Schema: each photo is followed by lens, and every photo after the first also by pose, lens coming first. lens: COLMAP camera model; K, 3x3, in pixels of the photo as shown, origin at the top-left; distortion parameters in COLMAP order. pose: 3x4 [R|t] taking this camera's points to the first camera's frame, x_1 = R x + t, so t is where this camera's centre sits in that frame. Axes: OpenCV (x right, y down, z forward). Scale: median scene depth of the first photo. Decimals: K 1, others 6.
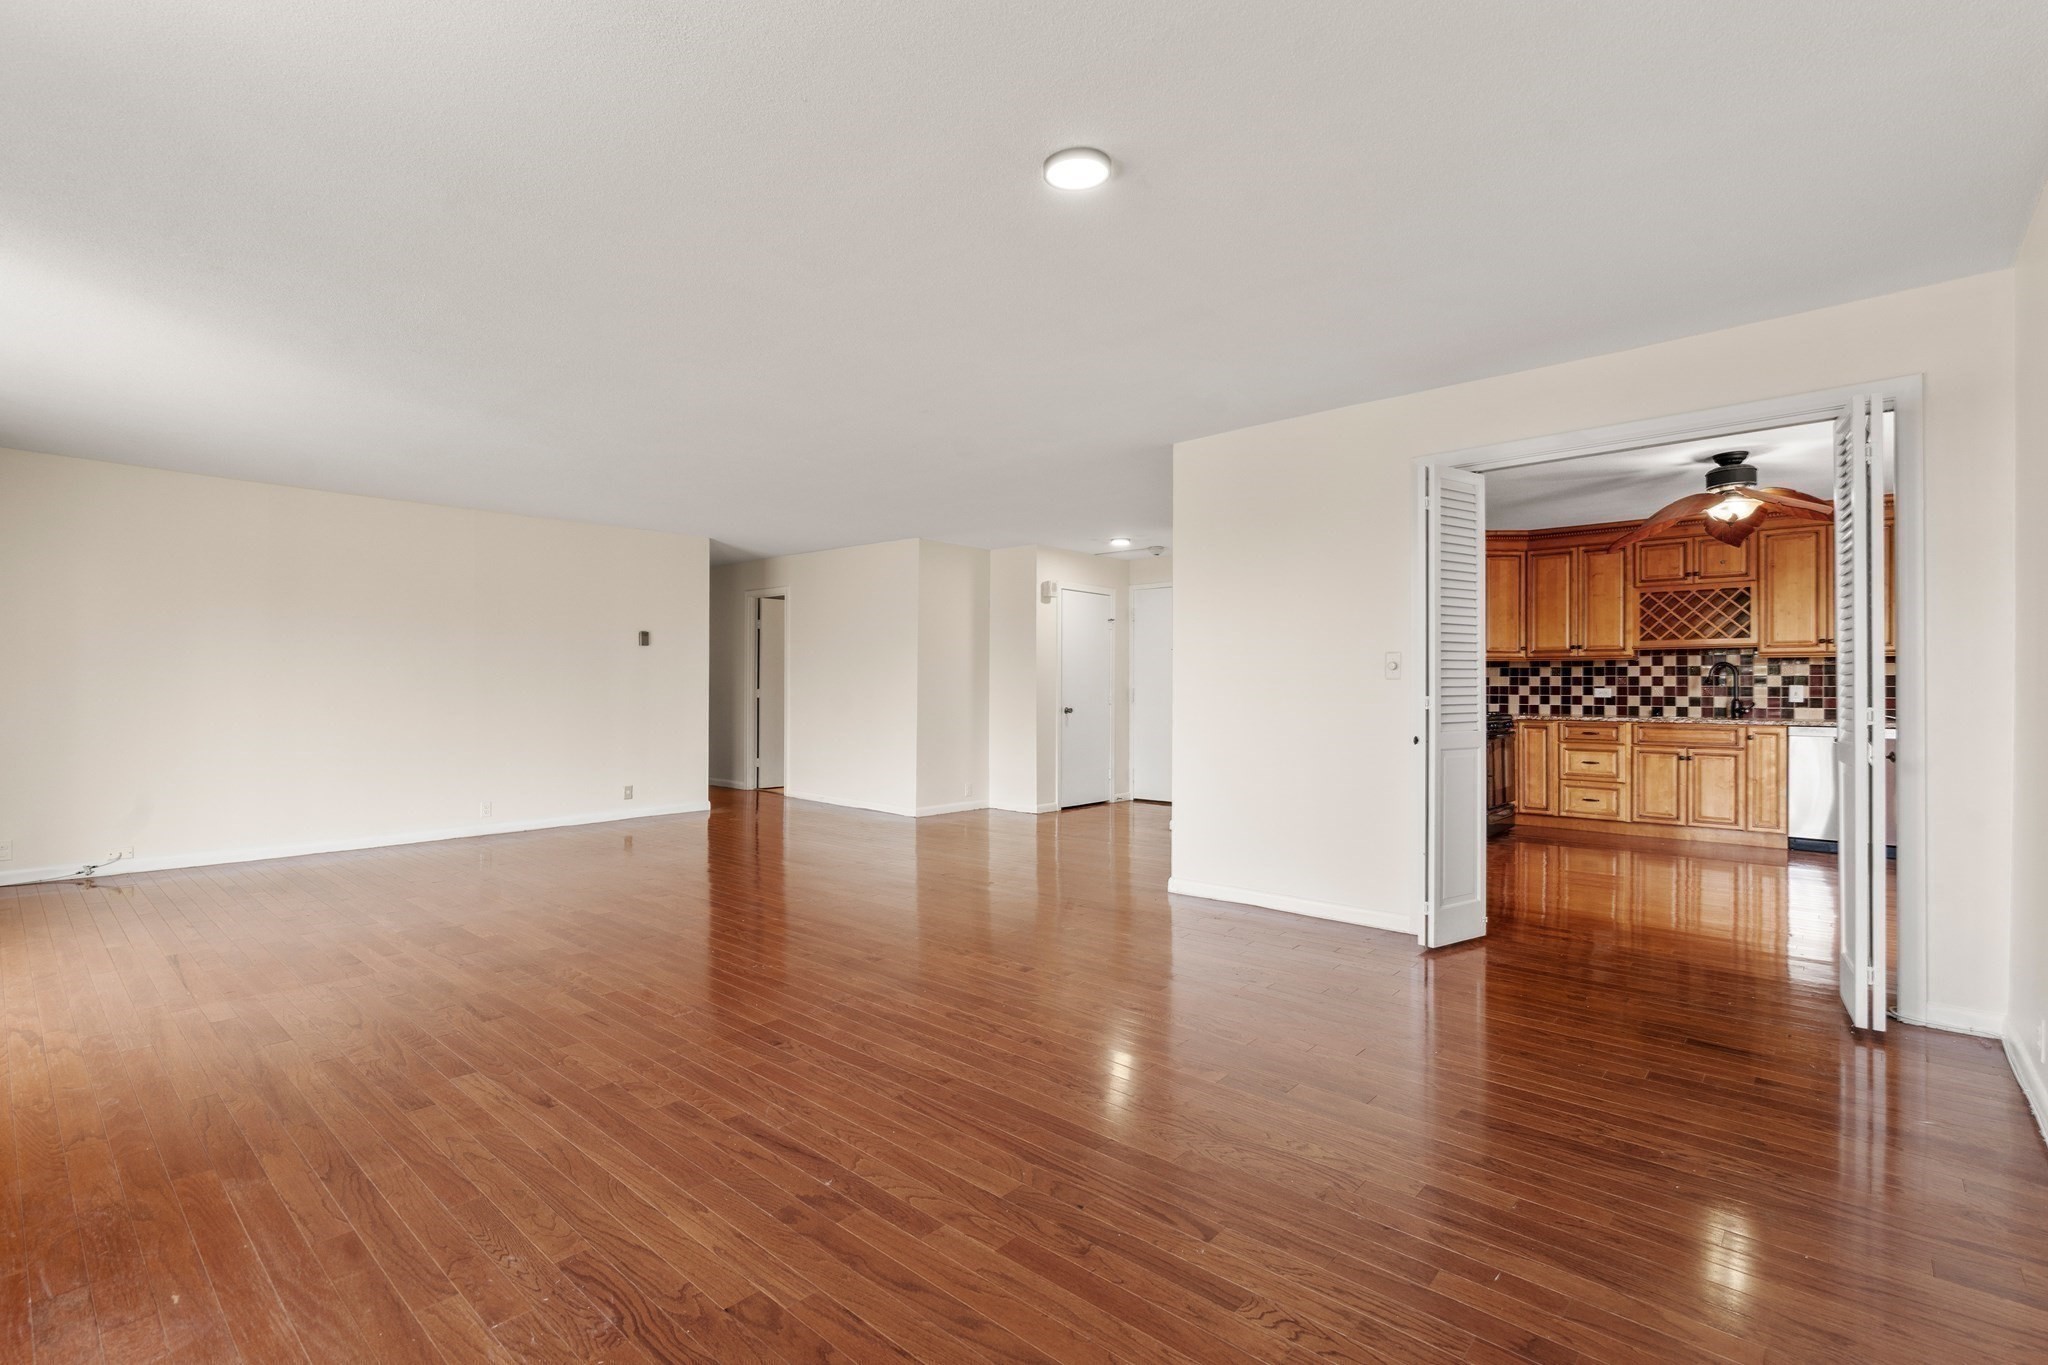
lens RADIAL K [[926.2, 0, 1019.3], [0, 926.2, 701.1], [0, 0, 1]] dist [0.002033, 0.000265]
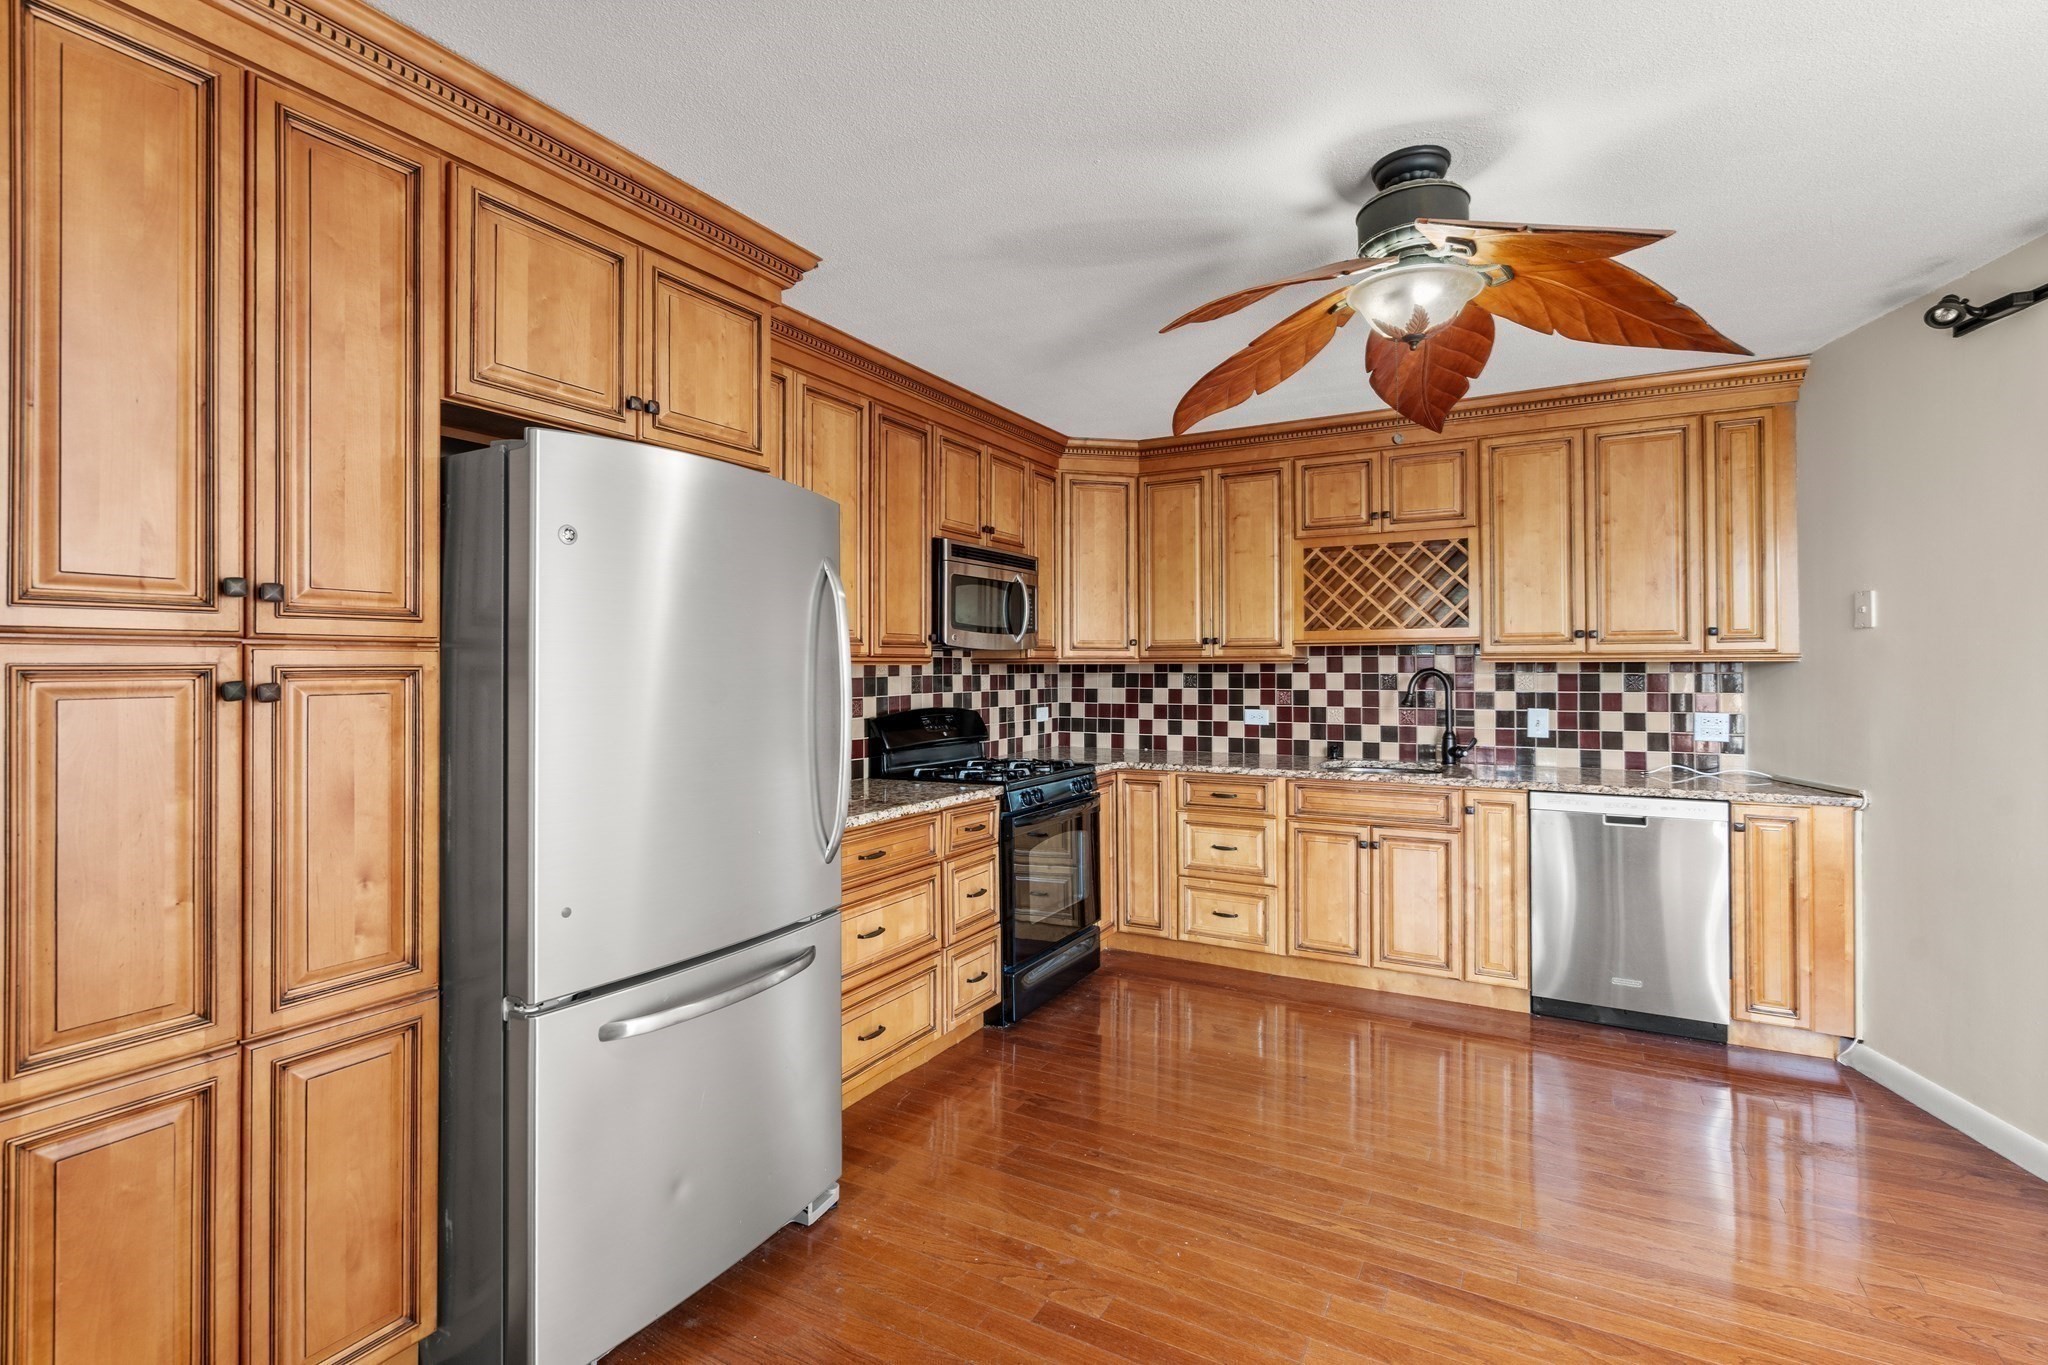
lens RADIAL K [[957.4, 0, 1024.0], [0, 957.4, 682.5], [0, 0, 1]] dist [-0.000058, 0.000038]
pose [[0.975240, -0.009174, 0.220960, 0.372385], [0.009193, 0.999957, 0.000940, -0.035527], [-0.220959, 0.001114, 0.975282, 0.462817]]
